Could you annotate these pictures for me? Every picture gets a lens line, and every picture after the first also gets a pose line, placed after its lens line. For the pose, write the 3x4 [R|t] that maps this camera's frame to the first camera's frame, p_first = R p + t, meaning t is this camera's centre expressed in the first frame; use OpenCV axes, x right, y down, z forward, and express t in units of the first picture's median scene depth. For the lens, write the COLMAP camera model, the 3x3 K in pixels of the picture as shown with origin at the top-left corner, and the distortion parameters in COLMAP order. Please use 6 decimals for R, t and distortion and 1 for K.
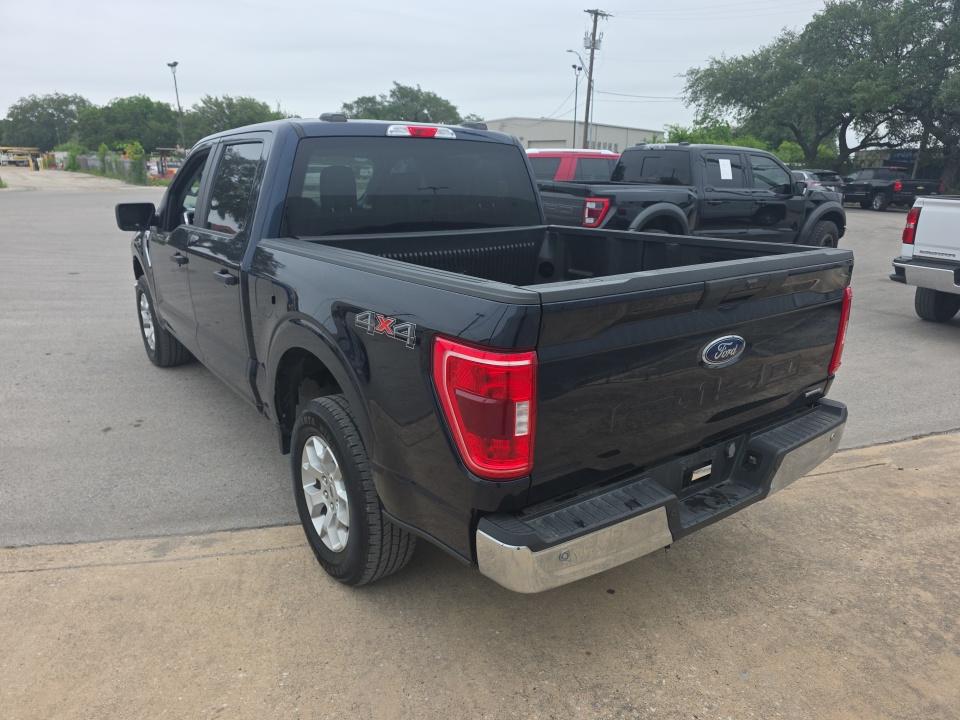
lens RADIAL K [[648.0, 0, 478.7], [0, 648.0, 370.1], [0, 0, 1]] dist [0.047192, -0.033065]
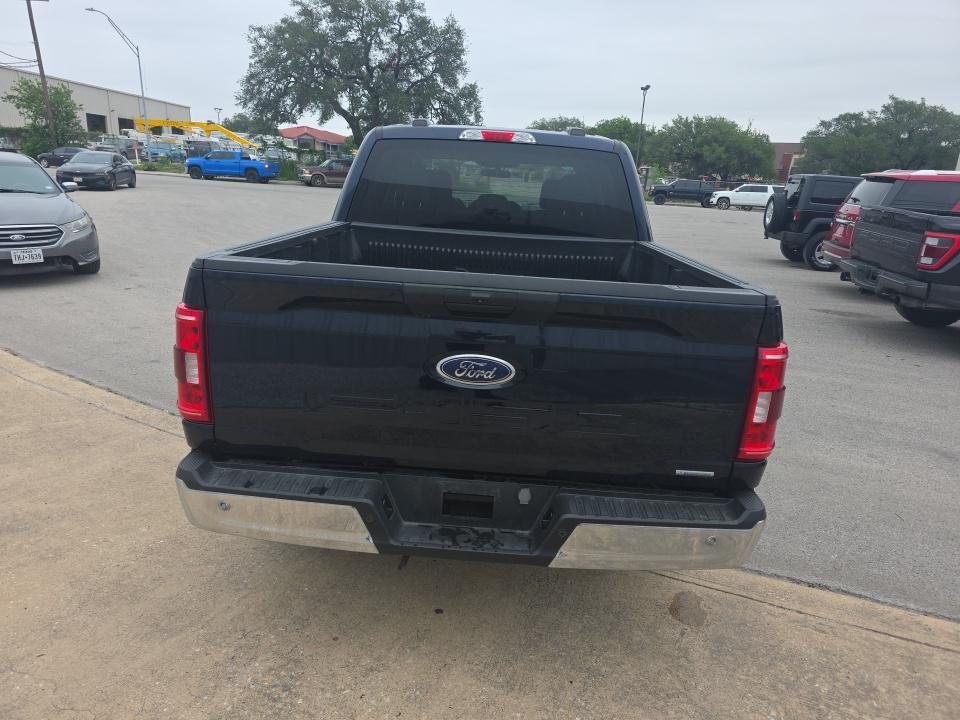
lens RADIAL K [[648.0, 0, 472.5], [0, 648.0, 361.1], [0, 0, 1]] dist [0.047192, -0.033065]
pose [[0.783428, 0.209360, -0.585157, 0.539773], [-0.231591, 0.972081, 0.037734, -0.045496], [0.576720, 0.105955, 0.810042, 0.168115]]
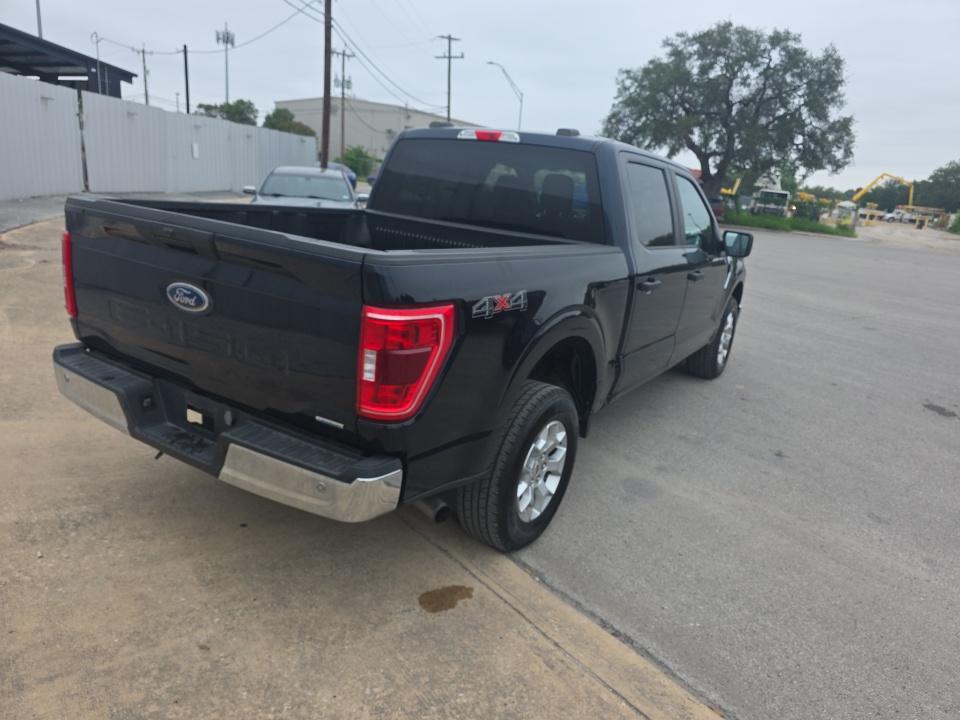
lens RADIAL K [[648.0, 0, 481.1], [0, 648.0, 356.4], [0, 0, 1]] dist [0.047192, -0.033065]
pose [[0.379515, 0.272169, -0.884247, 0.935635], [-0.362647, 0.923031, 0.128460, -0.154774], [0.851150, 0.271917, 0.449005, 0.579670]]
